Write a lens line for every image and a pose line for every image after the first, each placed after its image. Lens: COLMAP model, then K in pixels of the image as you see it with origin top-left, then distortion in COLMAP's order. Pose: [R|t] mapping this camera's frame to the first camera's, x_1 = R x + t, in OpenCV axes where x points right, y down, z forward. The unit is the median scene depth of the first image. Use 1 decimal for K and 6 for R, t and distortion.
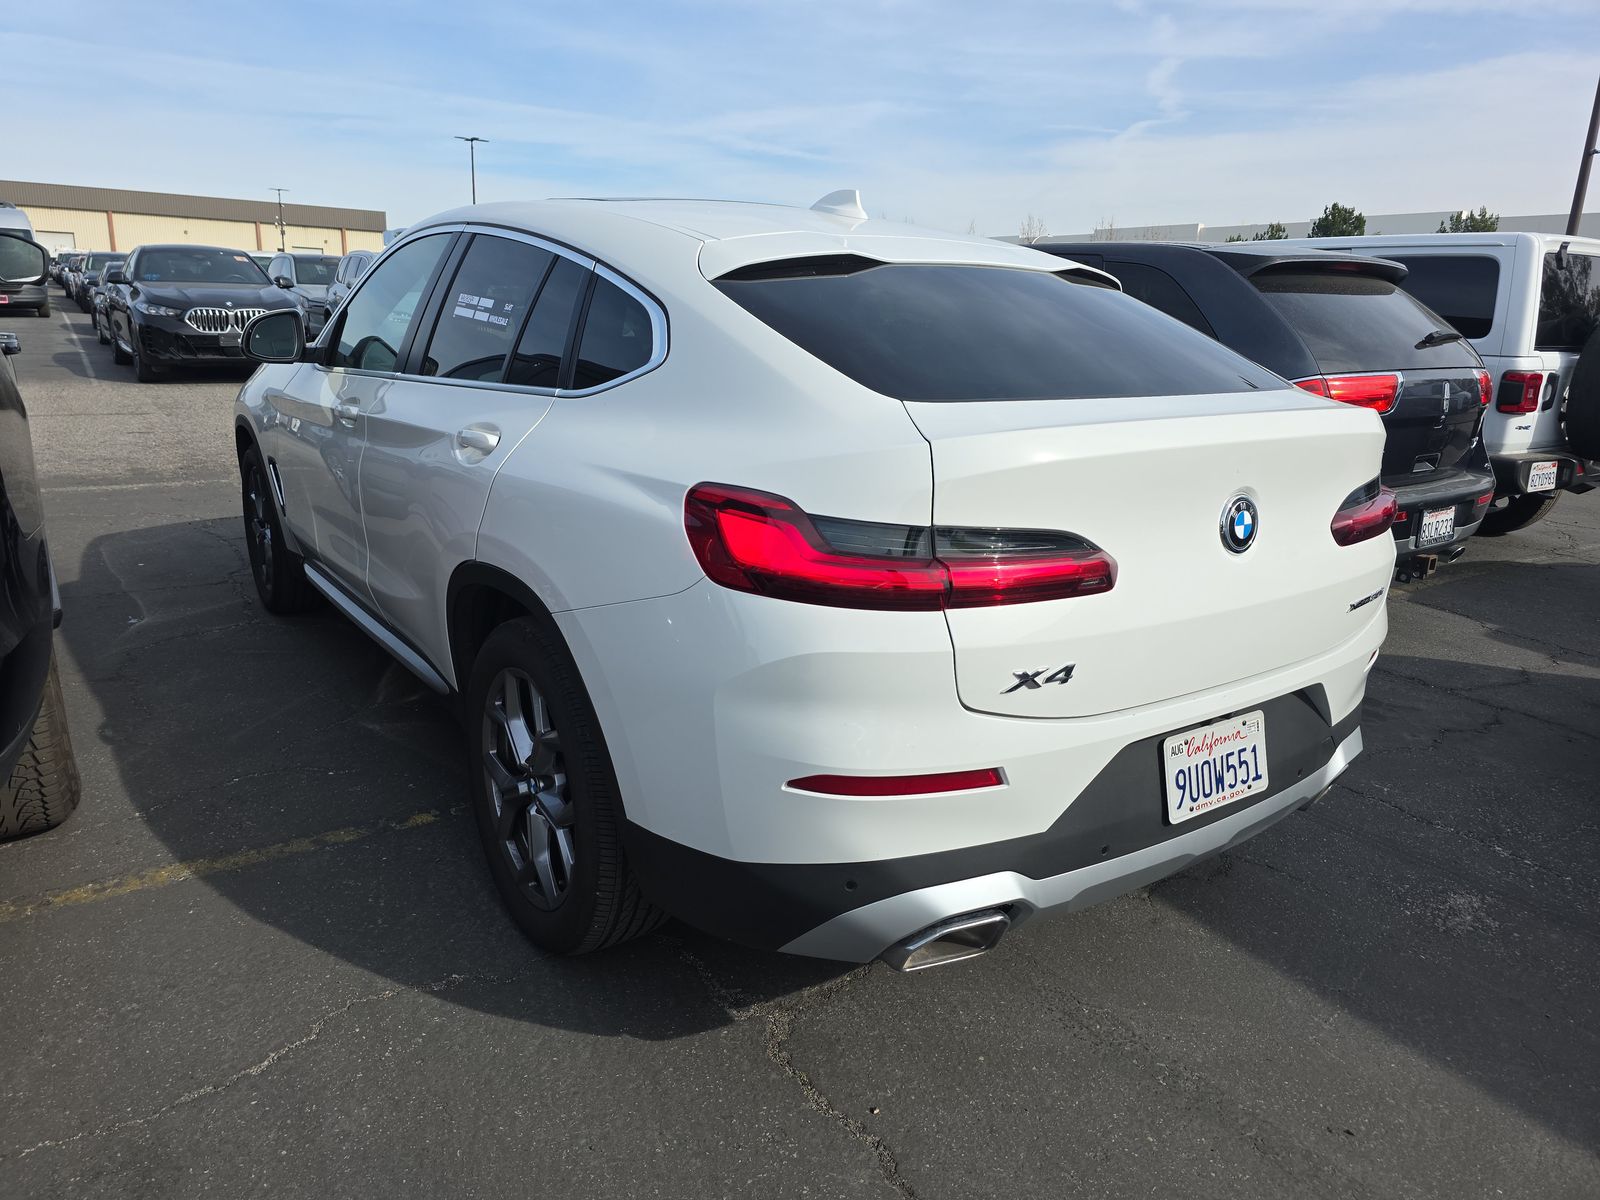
lens RADIAL K [[1142.9, 0, 802.8], [0, 1142.9, 550.4], [0, 0, 1]] dist [0.054400, -0.054868]
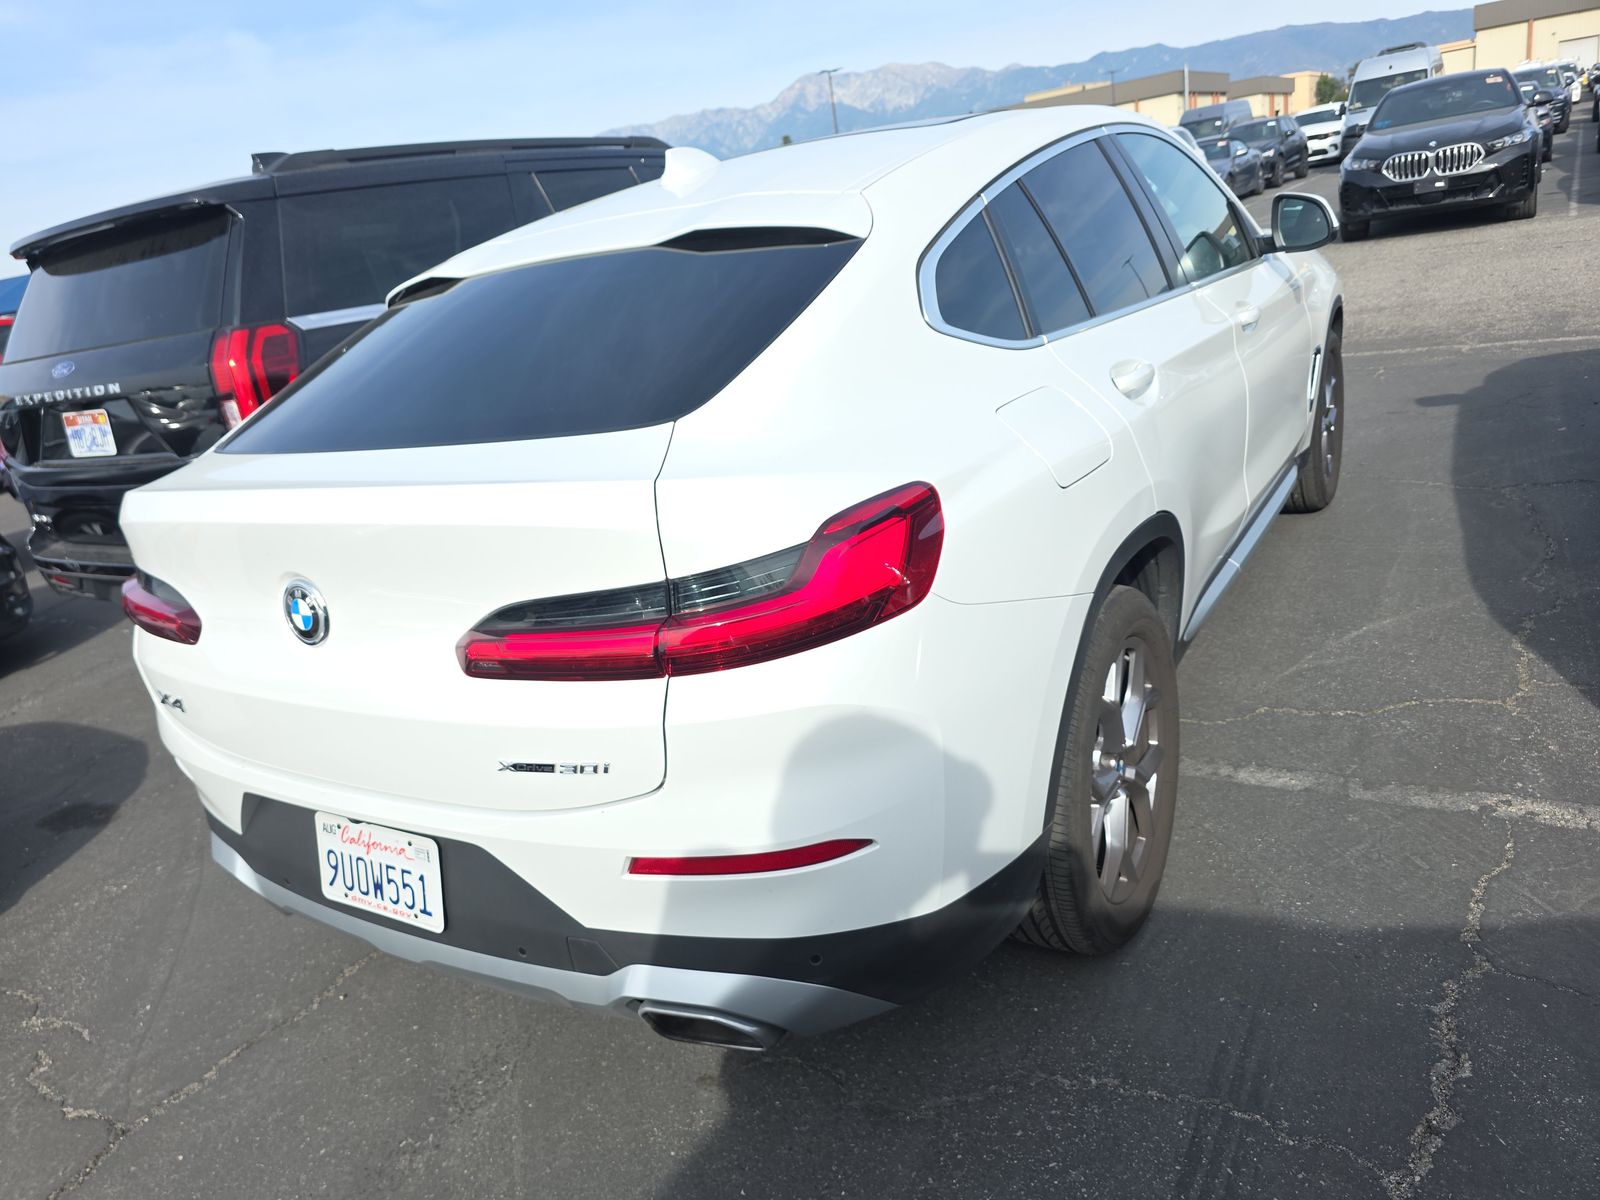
lens RADIAL K [[1131.2, 0, 758.8], [0, 1131.2, 595.8], [0, 0, 1]] dist [0.026305, -0.028119]
pose [[0.328245, 0.206937, -0.921646, 1.205609], [-0.024833, 0.977261, 0.210580, -0.211606], [0.944266, -0.046234, 0.325920, 0.983996]]
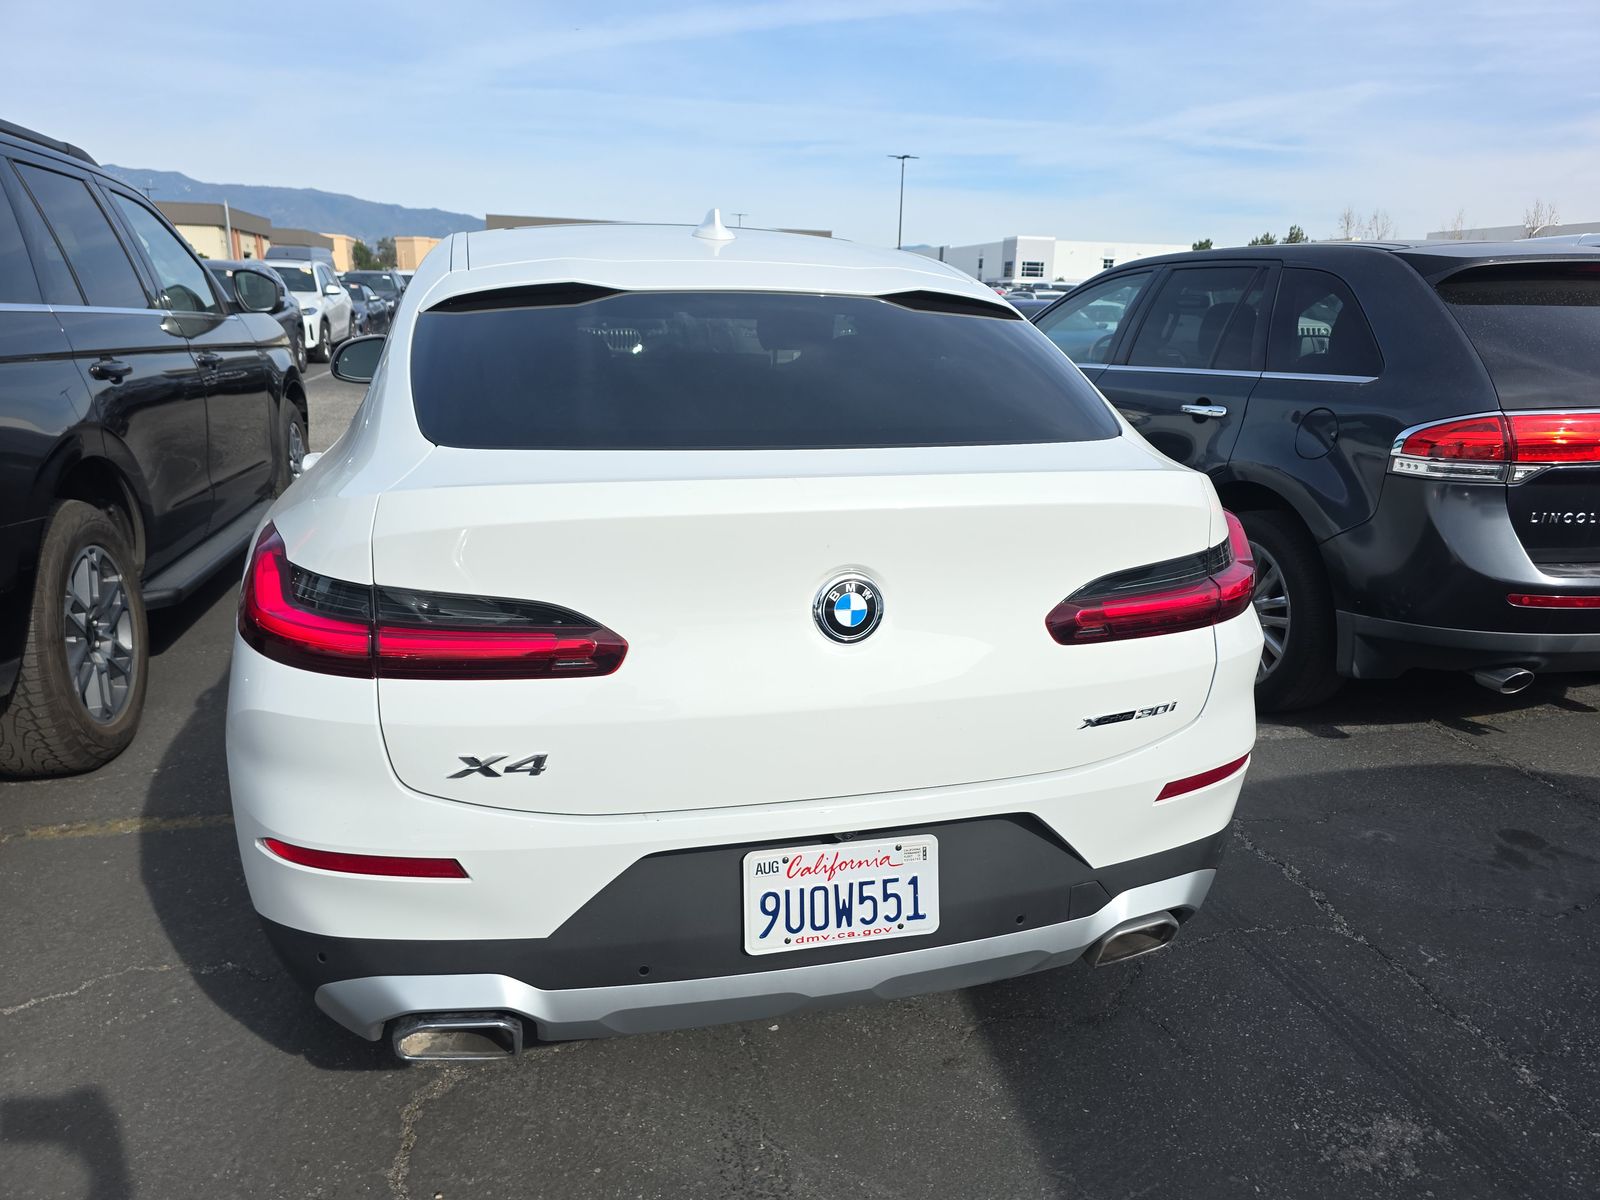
lens RADIAL K [[1128.9, 0, 800.2], [0, 1128.9, 564.2], [0, 0, 1]] dist [0.084135, -0.090926]
pose [[0.926530, 0.070804, -0.369499, 0.607437], [-0.068516, 0.997463, 0.019330, -0.063985], [0.369930, 0.007407, 0.929030, 0.218247]]
